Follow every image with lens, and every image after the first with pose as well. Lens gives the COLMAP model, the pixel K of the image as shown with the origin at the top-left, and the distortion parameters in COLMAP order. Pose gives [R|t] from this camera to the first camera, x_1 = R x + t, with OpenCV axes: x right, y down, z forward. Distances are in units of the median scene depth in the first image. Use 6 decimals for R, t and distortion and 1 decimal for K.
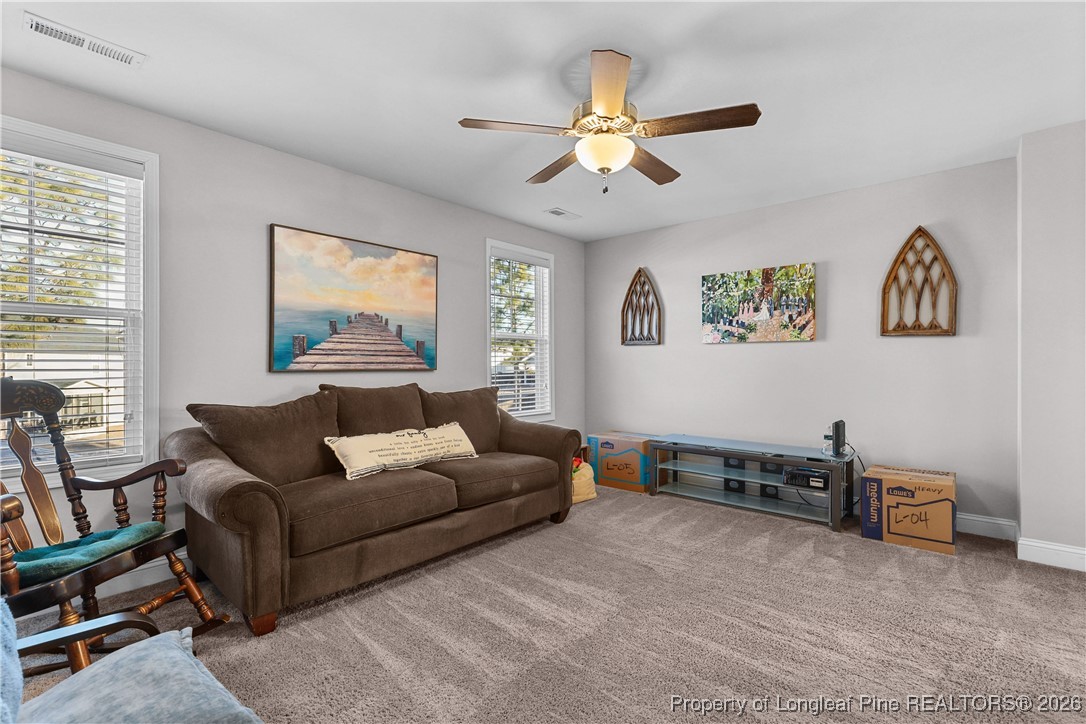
lens RADIAL K [[494.3, 0, 552.0], [0, 494.3, 362.8], [0, 0, 1]] dist [-0.000106, -0.000370]
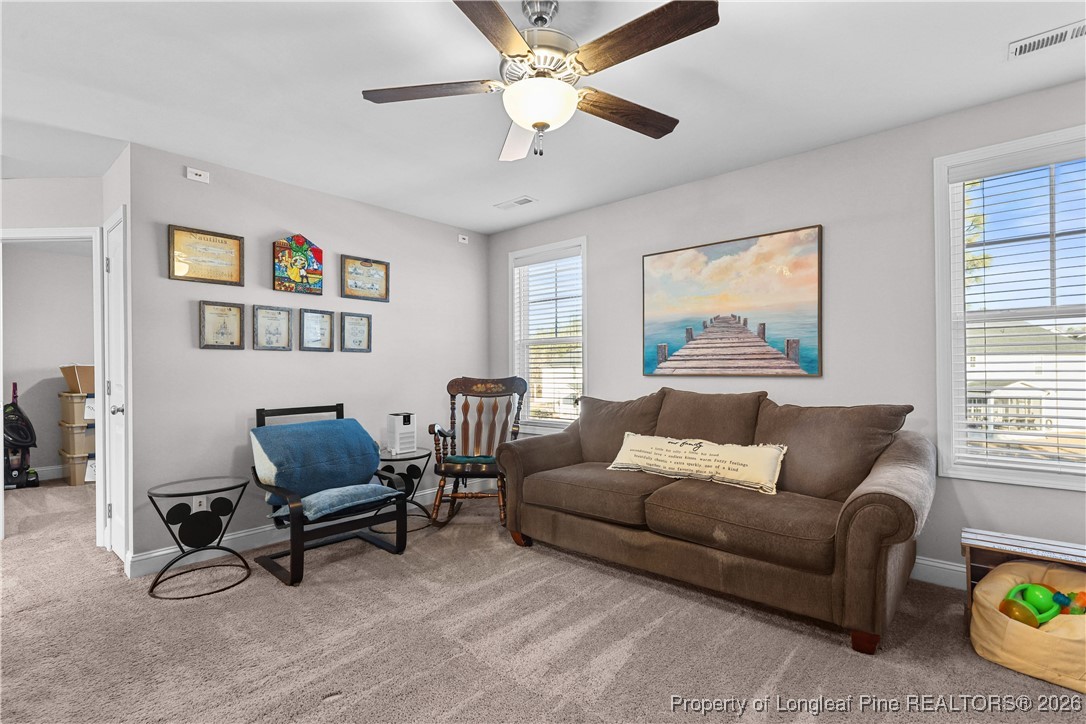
lens RADIAL K [[500.4, 0, 556.2], [0, 500.4, 368.5], [0, 0, 1]] dist [-0.001573, -0.000102]
pose [[0.010533, 0.000490, -0.999944, 0.608431], [0.009720, 0.999953, 0.000593, -0.001945], [0.999897, -0.009726, 0.010528, 0.682961]]
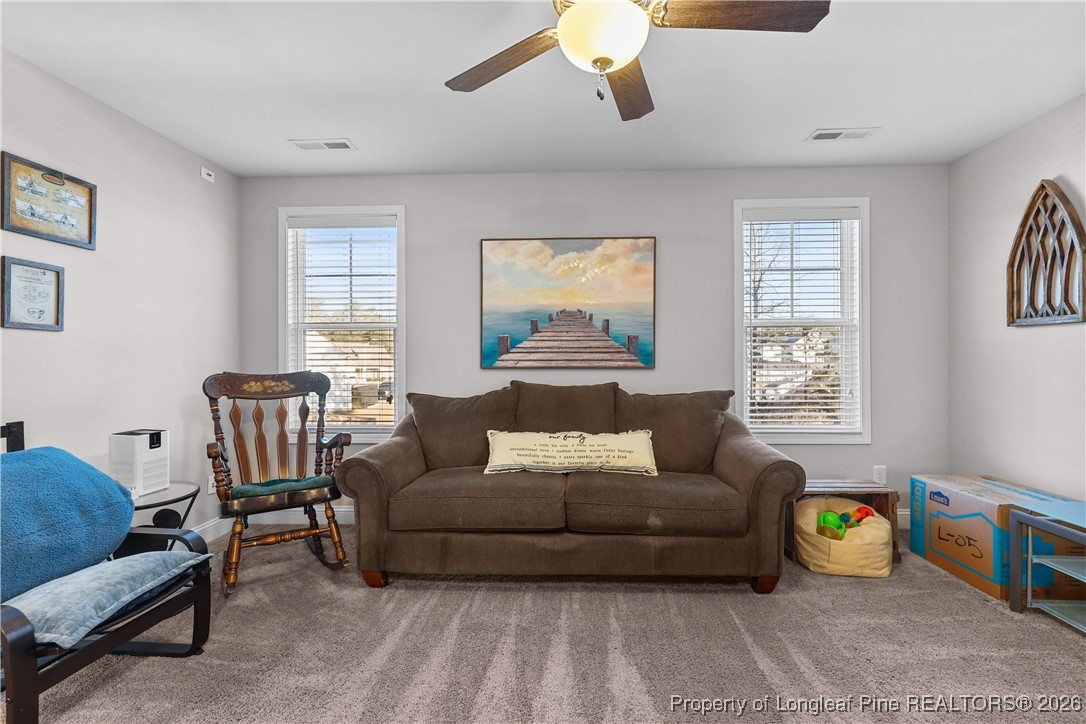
lens RADIAL K [[494.3, 0, 552.0], [0, 494.3, 362.8], [0, 0, 1]] dist [-0.000106, -0.000370]
pose [[0.625191, 0.002571, -0.780468, 0.385446], [0.004595, 0.999965, 0.006975, -0.001697], [0.780458, -0.007947, 0.625157, 0.364365]]
